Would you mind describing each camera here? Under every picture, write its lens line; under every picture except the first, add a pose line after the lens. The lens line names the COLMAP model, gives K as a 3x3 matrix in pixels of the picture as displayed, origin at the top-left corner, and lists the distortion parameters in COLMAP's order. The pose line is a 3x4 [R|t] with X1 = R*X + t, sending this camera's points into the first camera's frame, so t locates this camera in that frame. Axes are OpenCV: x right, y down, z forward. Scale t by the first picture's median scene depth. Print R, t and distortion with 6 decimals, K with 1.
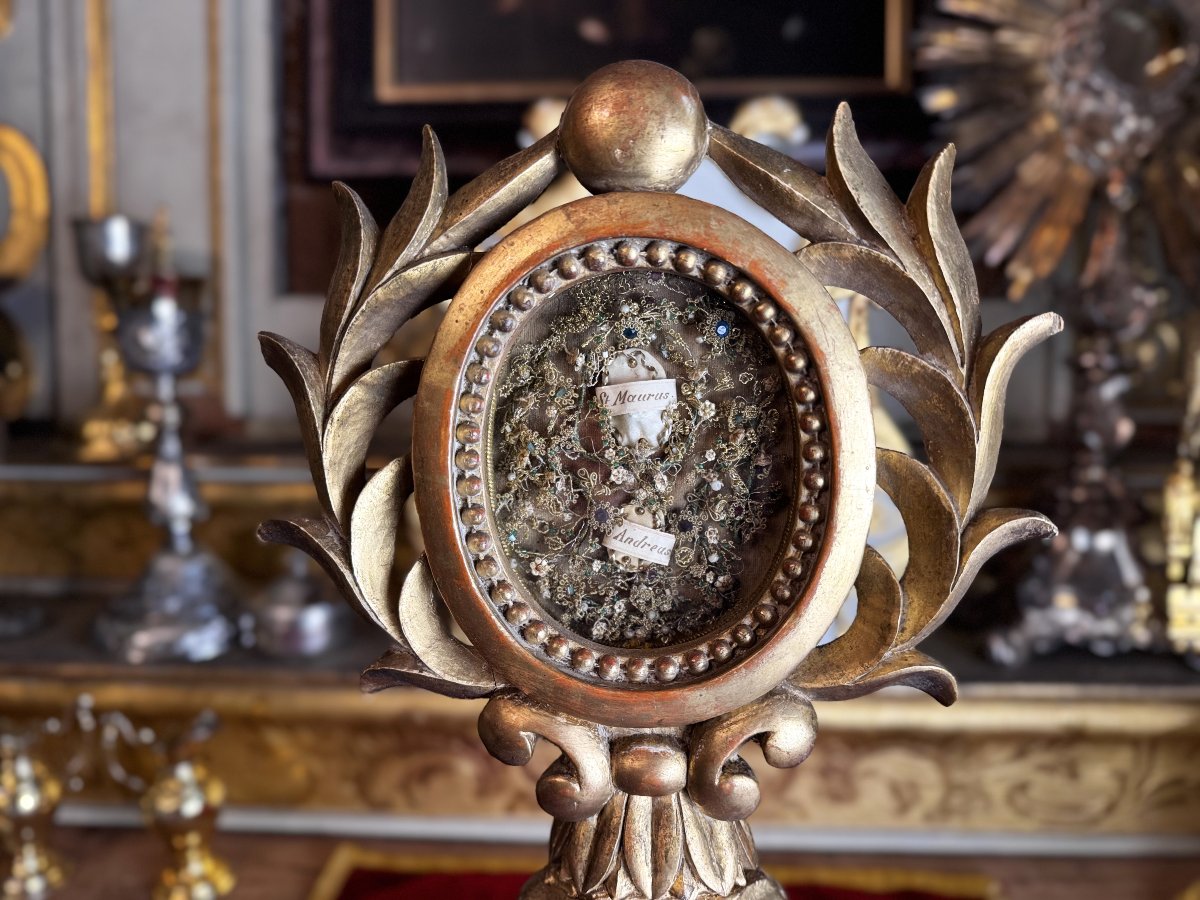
lens RADIAL K [[843.3, 0, 602.0], [0, 843.3, 518.9], [0, 0, 1]] dist [0.030061, -0.093300]
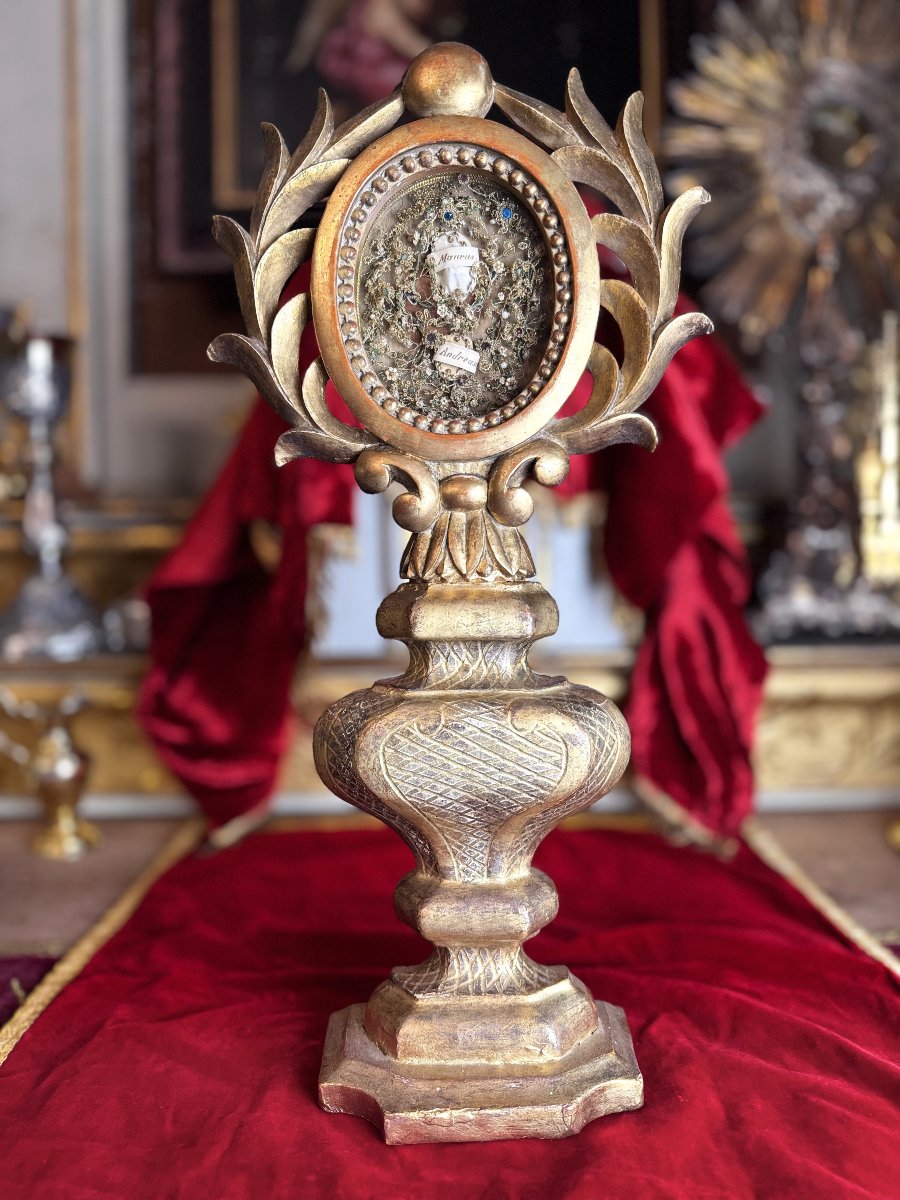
lens RADIAL K [[843.3, 0, 446.2], [0, 843.3, 652.6], [0, 0, 1]] dist [0.030061, -0.093300]
pose [[0.998901, -0.008766, 0.046039, -0.050967], [0.011170, 0.998573, -0.052226, 0.664590], [-0.045516, 0.052683, 0.997573, -0.523783]]
